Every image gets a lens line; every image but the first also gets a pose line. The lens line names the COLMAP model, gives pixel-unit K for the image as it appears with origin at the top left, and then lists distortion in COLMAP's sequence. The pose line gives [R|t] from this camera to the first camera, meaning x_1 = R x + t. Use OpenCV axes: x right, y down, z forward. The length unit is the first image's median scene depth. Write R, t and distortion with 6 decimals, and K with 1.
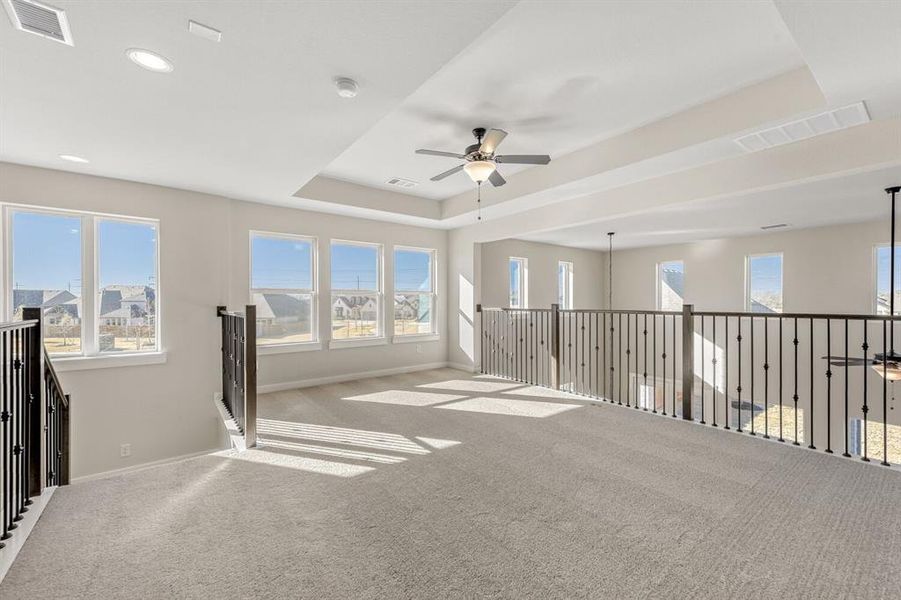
lens RADIAL K [[362.4, 0, 452.6], [0, 362.4, 306.3], [0, 0, 1]] dist [0.013203, -0.000064]
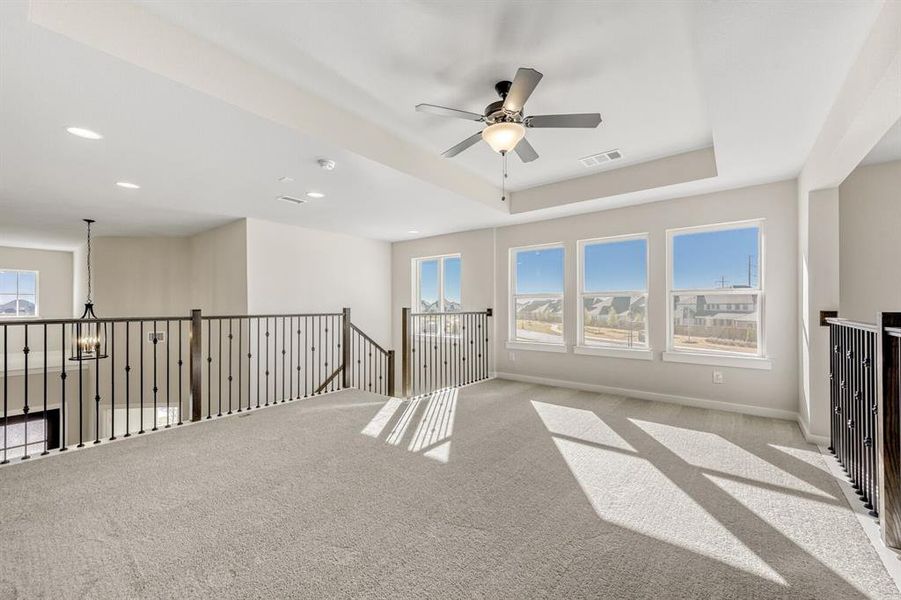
lens RADIAL K [[362.4, 0, 452.6], [0, 362.4, 306.3], [0, 0, 1]] dist [0.013203, -0.000064]
pose [[0.255810, 0.005916, -0.966709, 0.803924], [-0.014798, 0.999888, 0.002203, -0.010083], [0.966614, 0.013742, 0.255869, 0.699199]]
